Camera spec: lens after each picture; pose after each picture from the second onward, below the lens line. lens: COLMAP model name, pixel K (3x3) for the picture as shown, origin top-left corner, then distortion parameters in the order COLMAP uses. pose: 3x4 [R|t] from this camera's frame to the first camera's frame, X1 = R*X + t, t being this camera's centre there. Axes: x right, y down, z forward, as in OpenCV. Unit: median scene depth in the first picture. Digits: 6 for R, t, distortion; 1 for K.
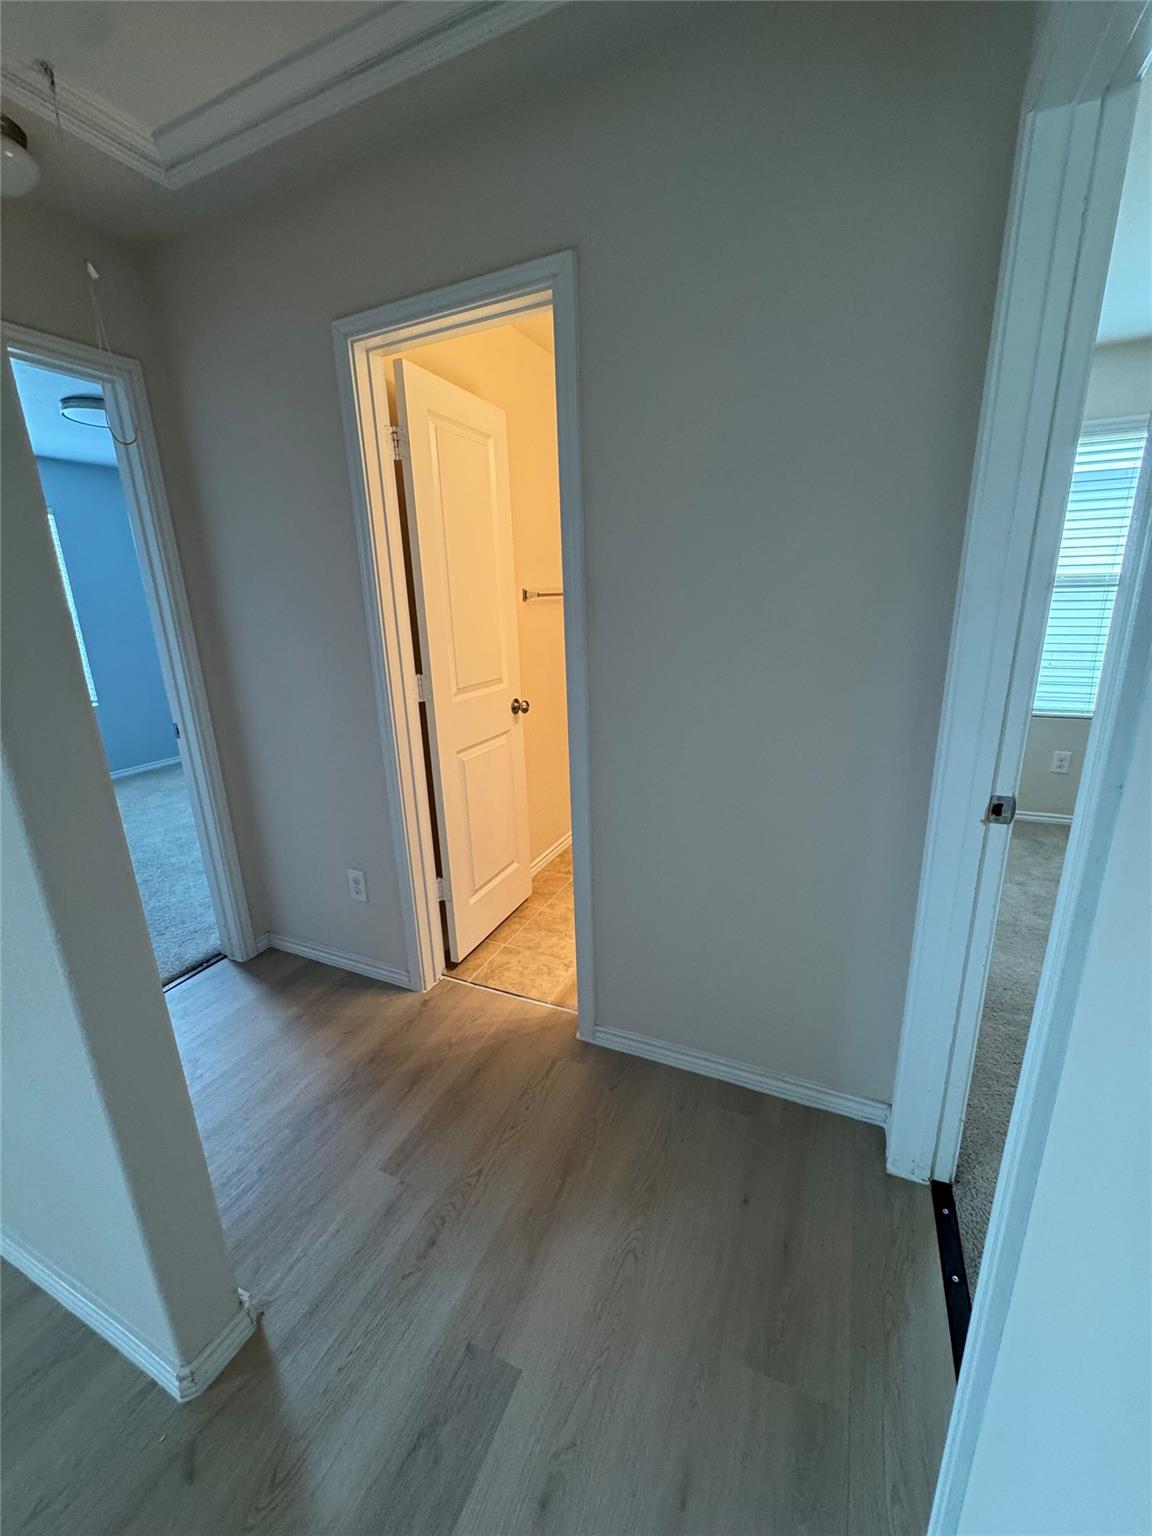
lens RADIAL K [[611.5, 0, 581.1], [0, 611.5, 769.5], [0, 0, 1]] dist [-0.005570, 0.000974]
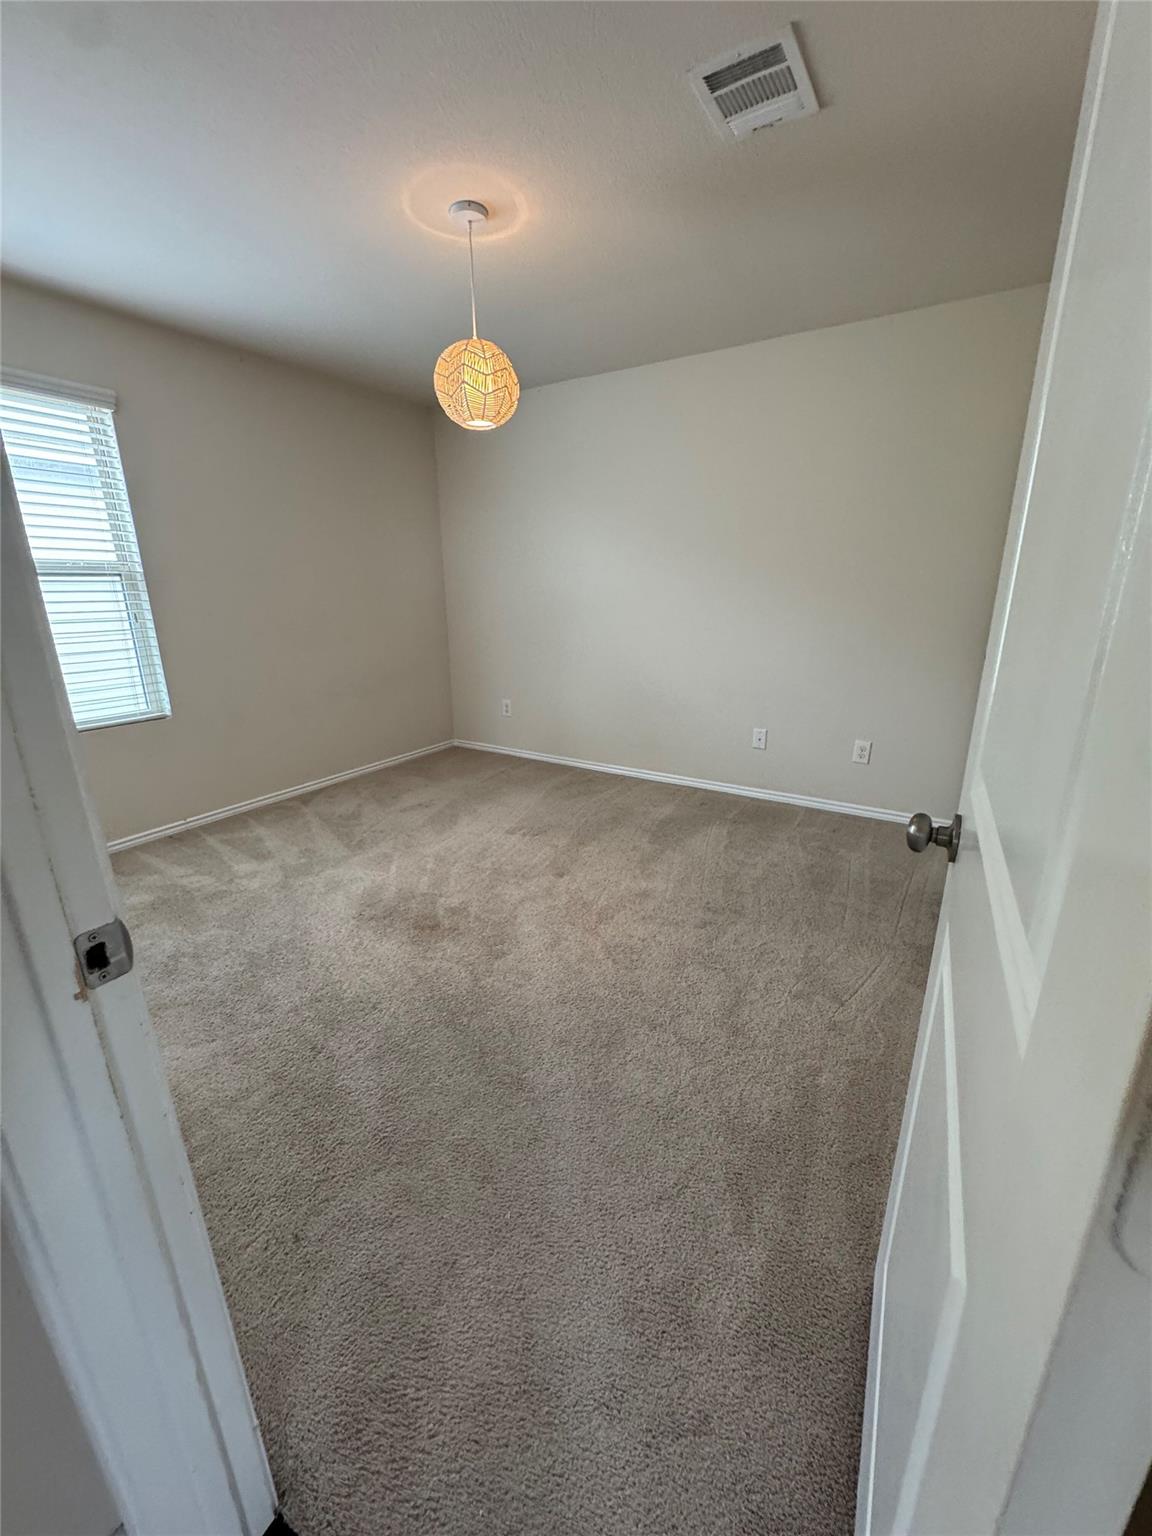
lens RADIAL K [[611.5, 0, 581.1], [0, 611.5, 769.5], [0, 0, 1]] dist [-0.005570, 0.000974]
pose [[0.224727, -0.255056, 0.940449, 0.349950], [0.268795, 0.943915, 0.191766, -0.065134], [-0.936615, 0.209693, 0.280681, 0.469878]]
